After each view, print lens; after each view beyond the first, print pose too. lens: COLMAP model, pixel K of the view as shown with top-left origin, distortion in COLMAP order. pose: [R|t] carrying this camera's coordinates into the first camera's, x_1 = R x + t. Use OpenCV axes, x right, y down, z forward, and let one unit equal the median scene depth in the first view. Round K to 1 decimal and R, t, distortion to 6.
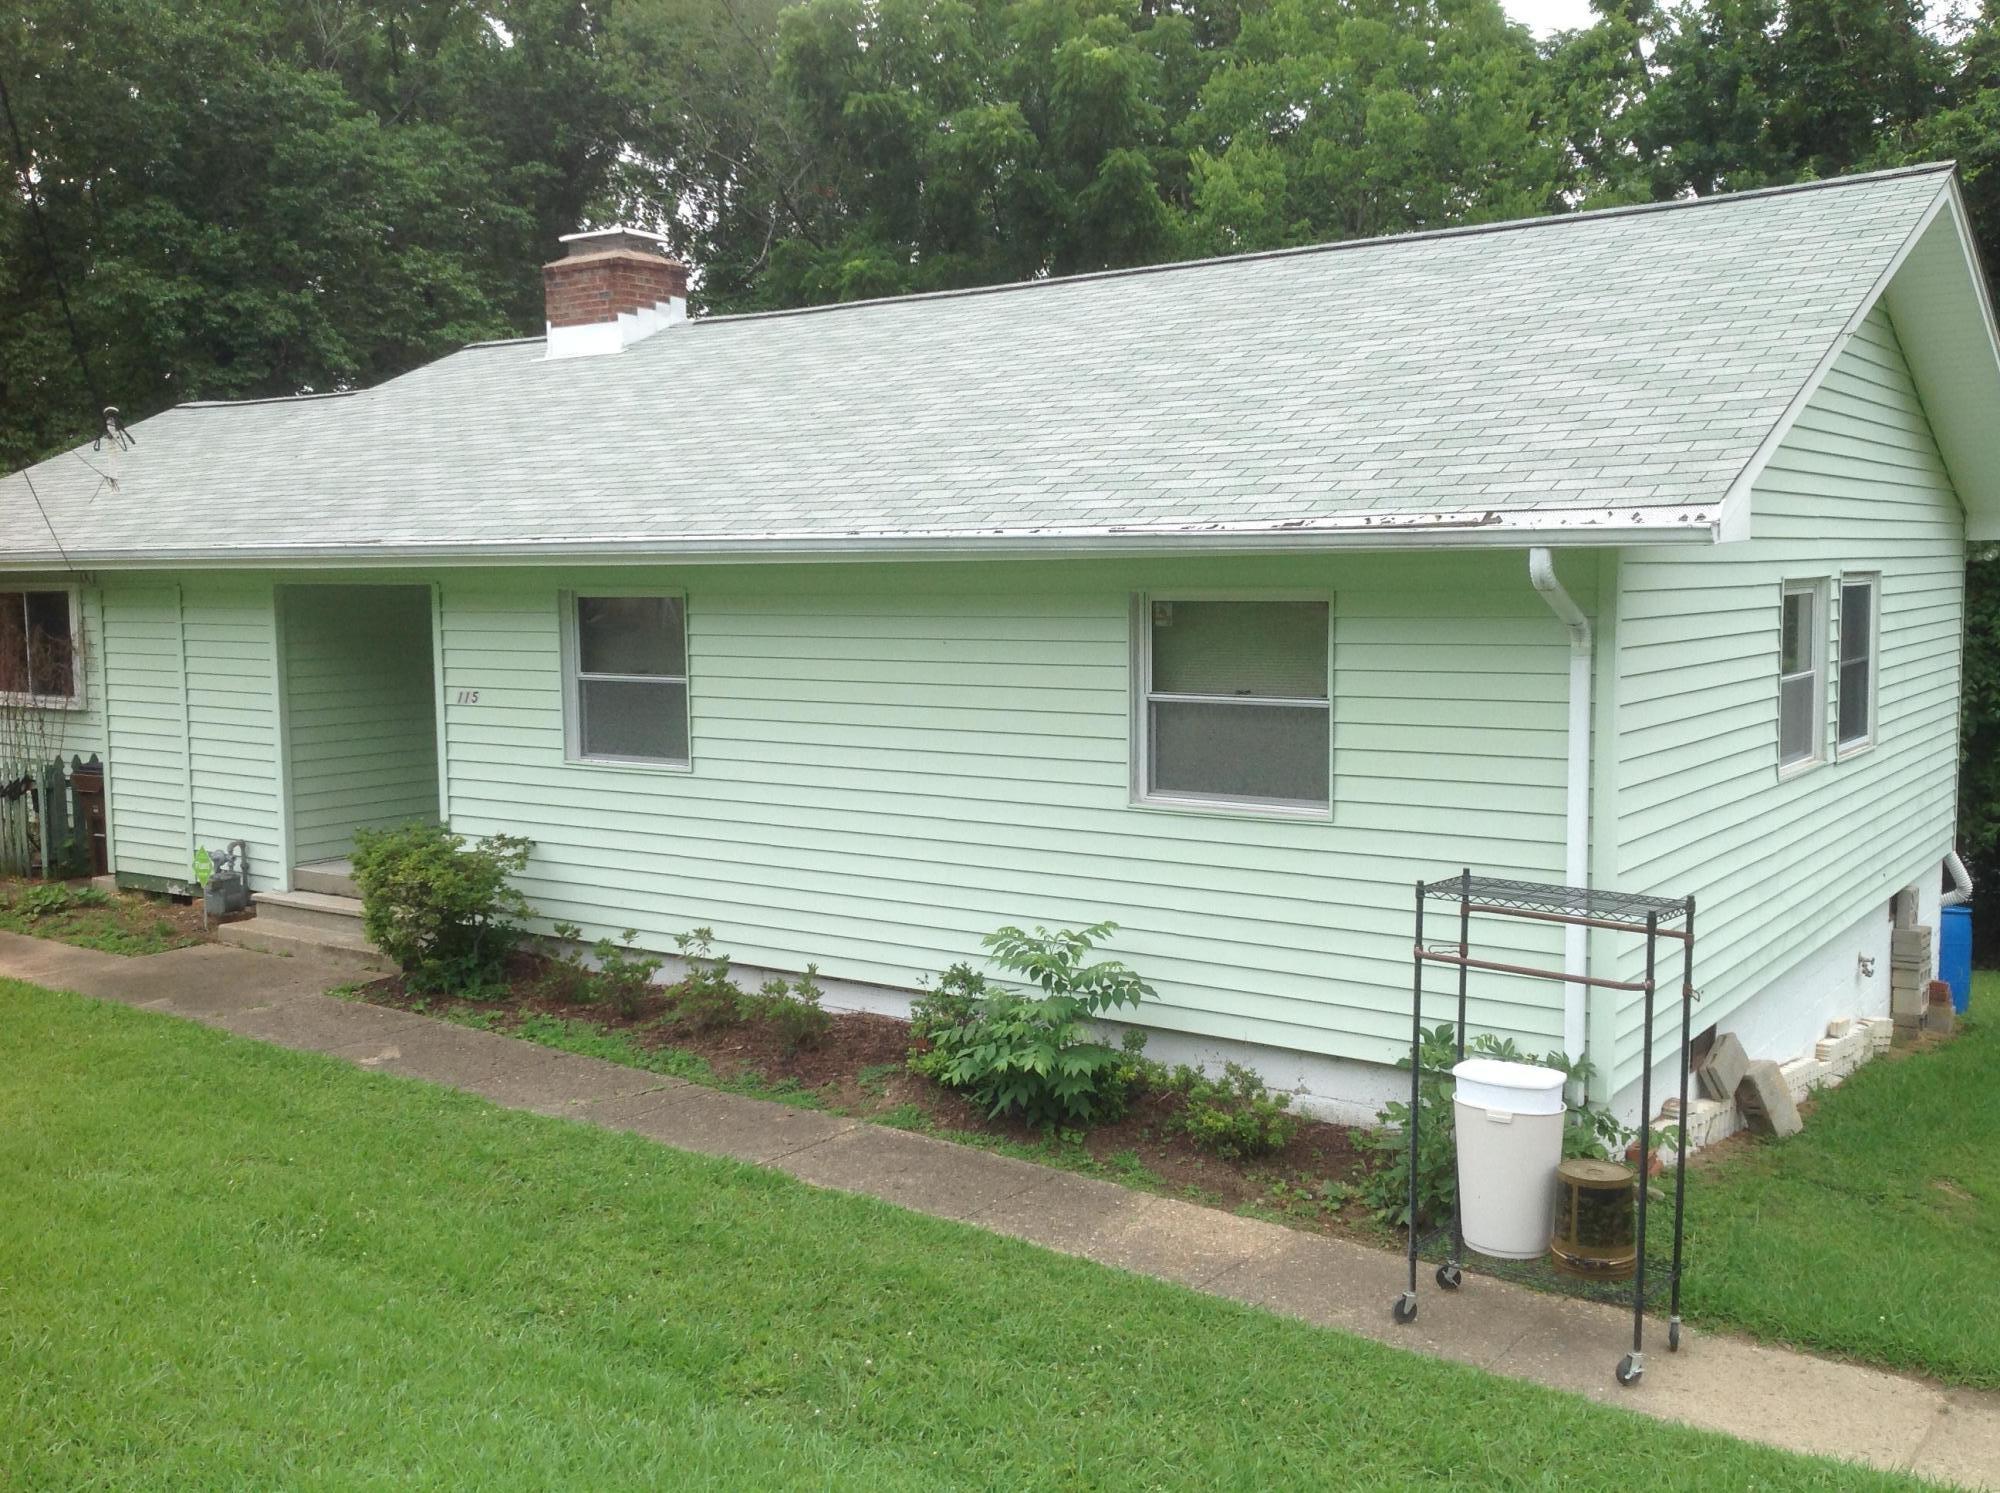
lens RADIAL K [[1850.7, 0, 1037.5], [0, 1850.7, 728.9], [0, 0, 1]] dist [0.137431, -0.303344]
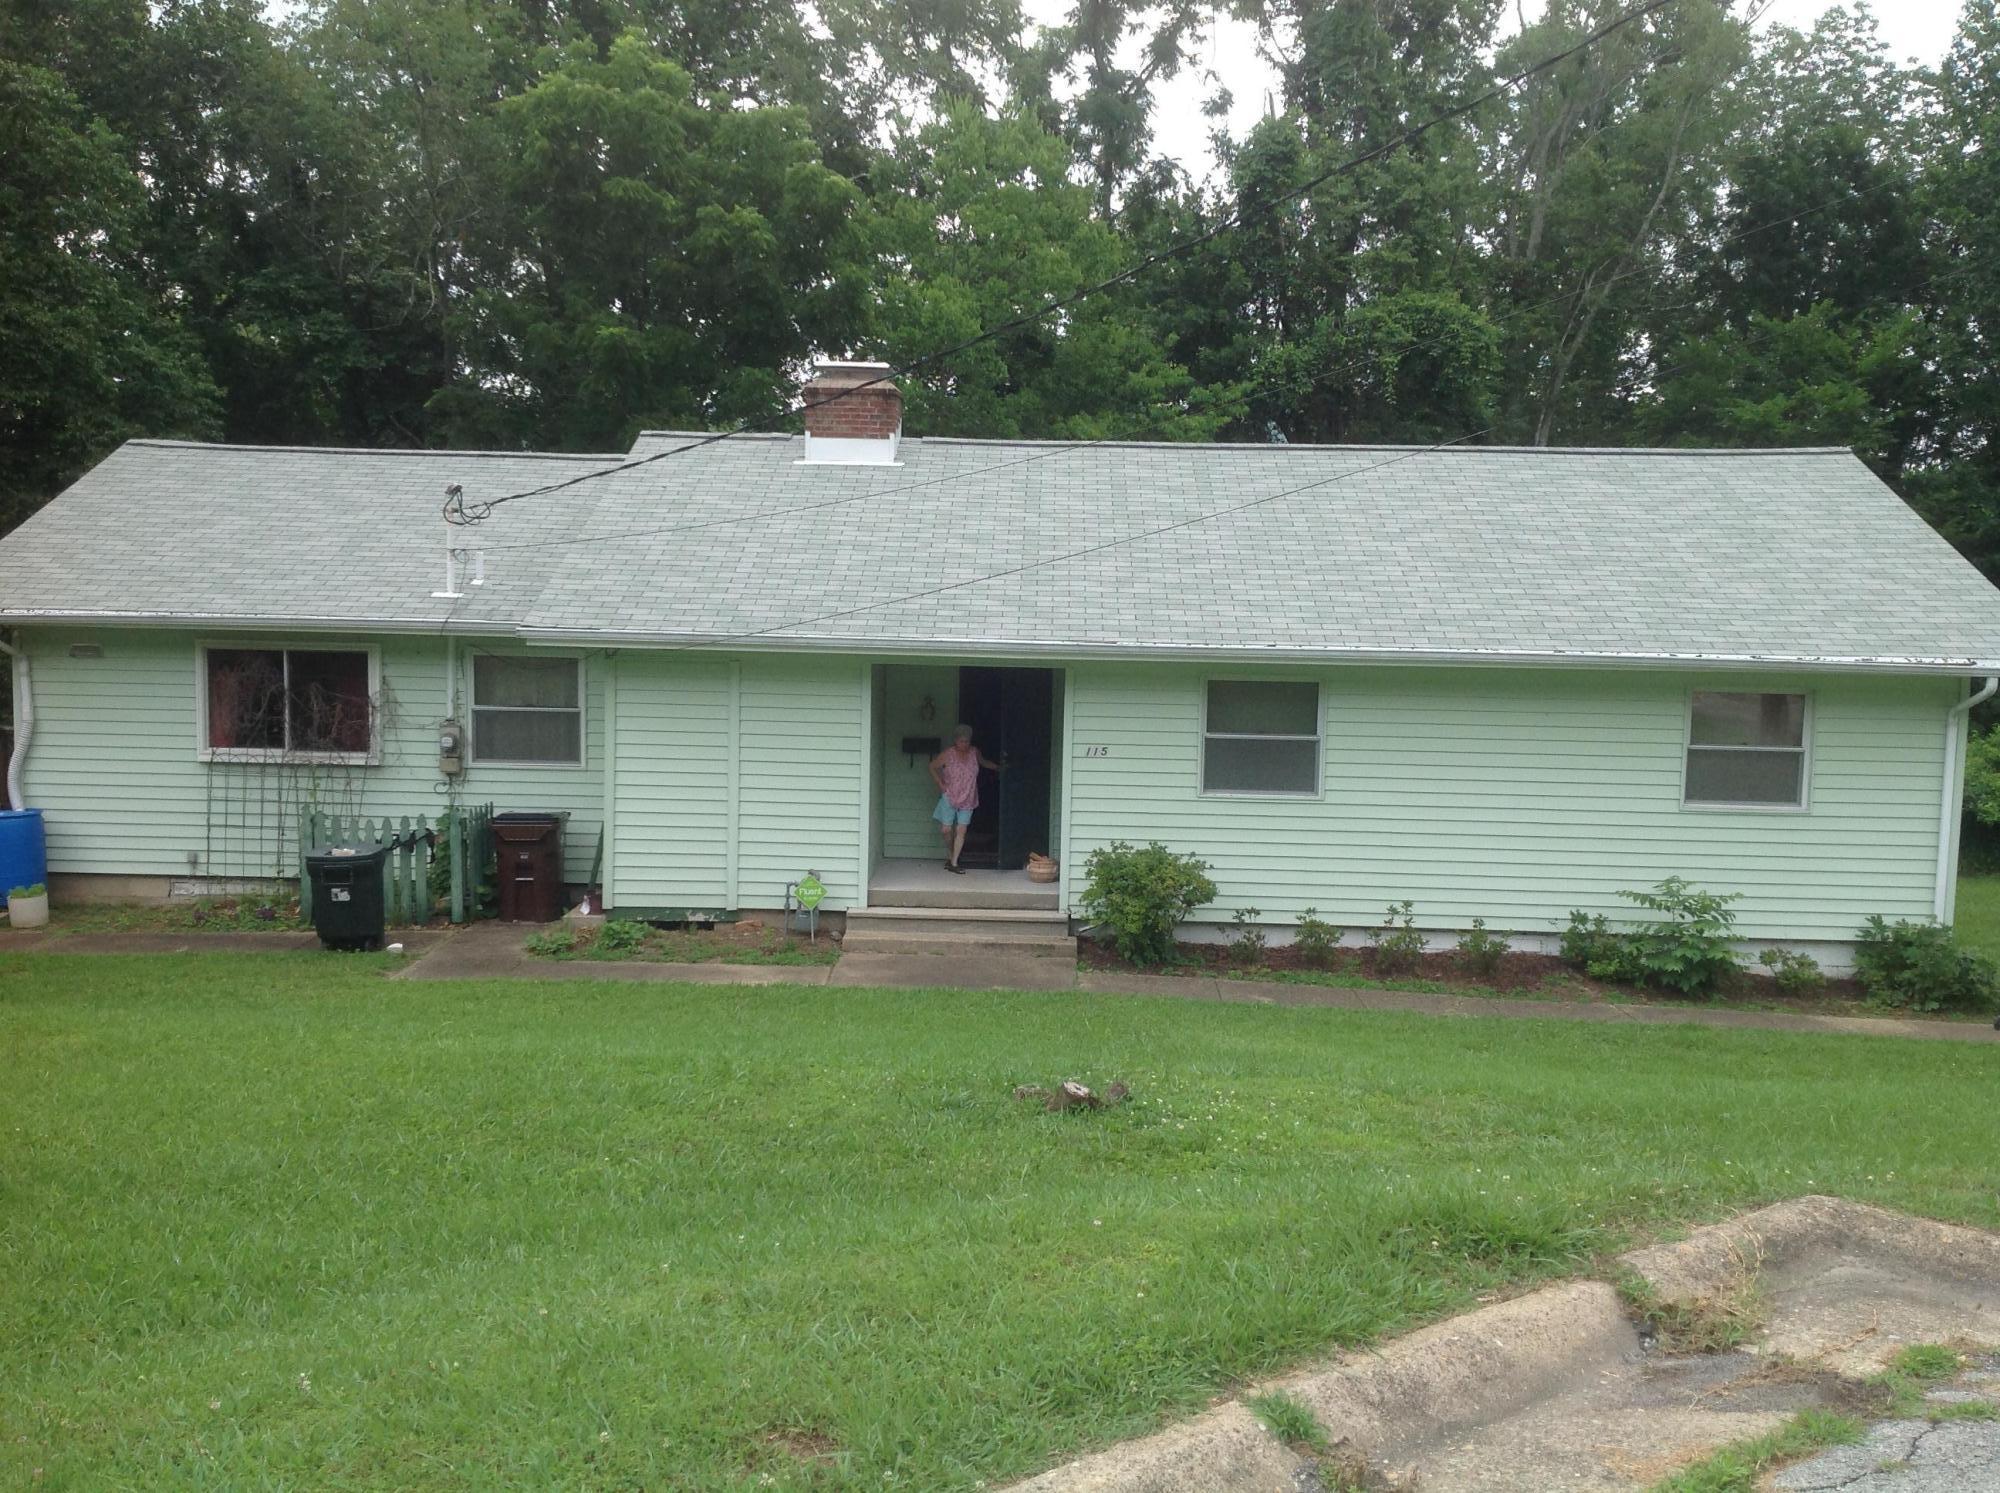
lens RADIAL K [[1848.1, 0, 1003.6], [0, 1848.1, 720.7], [0, 0, 1]] dist [0.196543, -0.520952]
pose [[0.832003, -0.015139, 0.554564, -1.098331], [0.016986, 0.999854, 0.001812, -0.042301], [-0.554510, 0.007912, 0.832139, -0.085648]]
